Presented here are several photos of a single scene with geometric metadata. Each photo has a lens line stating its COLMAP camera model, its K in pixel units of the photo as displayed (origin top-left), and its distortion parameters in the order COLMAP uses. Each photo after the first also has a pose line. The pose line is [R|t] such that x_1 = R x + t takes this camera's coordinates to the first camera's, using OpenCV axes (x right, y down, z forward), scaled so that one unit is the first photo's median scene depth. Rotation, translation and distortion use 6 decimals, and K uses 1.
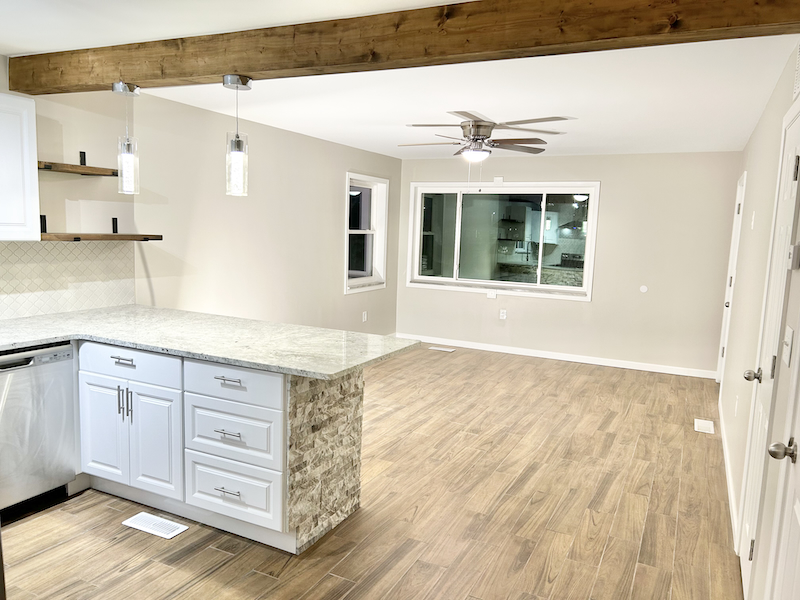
lens RADIAL K [[603.3, 0, 400.0], [0, 603.3, 300.0], [0, 0, 1]] dist [0.075076, -0.100800]
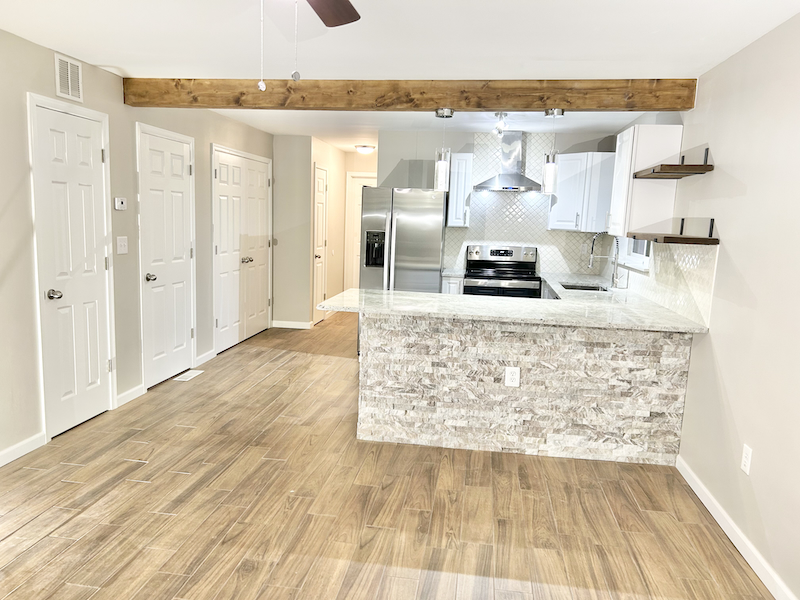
lens RADIAL K [[603.3, 0, 400.0], [0, 603.3, 300.0], [0, 0, 1]] dist [0.075076, -0.100800]
pose [[-0.946874, -0.026039, -0.320549, 0.240677], [-0.109181, 0.963548, 0.244242, -0.223002], [0.302504, 0.266264, -0.915202, 2.005088]]
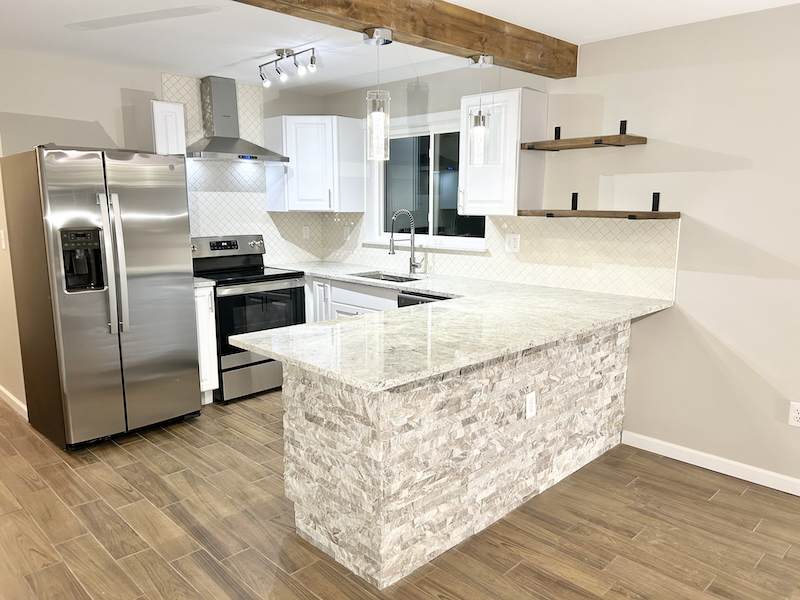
lens RADIAL K [[603.3, 0, 400.0], [0, 603.3, 300.0], [0, 0, 1]] dist [0.075076, -0.100800]
pose [[-0.321418, 0.121000, -0.939175, 0.533194], [-0.131471, 0.976495, 0.170802, -0.106285], [0.937766, 0.178373, -0.297955, 1.144095]]
